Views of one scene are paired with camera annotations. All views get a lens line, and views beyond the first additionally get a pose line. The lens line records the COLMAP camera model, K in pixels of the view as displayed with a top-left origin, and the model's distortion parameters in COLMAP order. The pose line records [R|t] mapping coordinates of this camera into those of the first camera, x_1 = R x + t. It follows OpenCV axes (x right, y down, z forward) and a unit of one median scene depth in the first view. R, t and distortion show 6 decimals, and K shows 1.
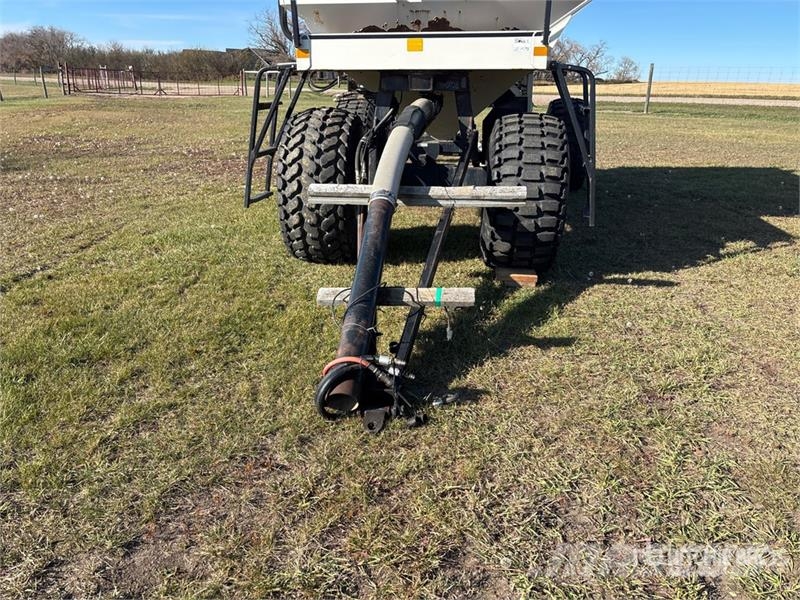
lens RADIAL K [[611.1, 0, 405.9], [0, 611.1, 305.3], [0, 0, 1]] dist [0.039925, -0.038117]
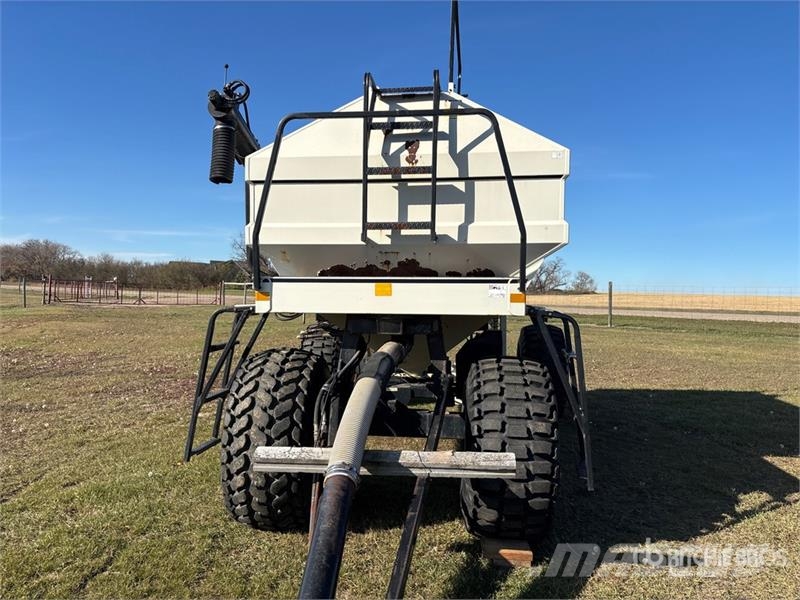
lens RADIAL K [[611.1, 0, 400.1], [0, 611.1, 300.2], [0, 0, 1]] dist [0.039925, -0.038117]
pose [[0.999372, 0.005450, 0.035016, 0.007098], [0.006242, 0.945581, -0.325327, -0.094087], [-0.034883, 0.325341, 0.944953, 0.110954]]
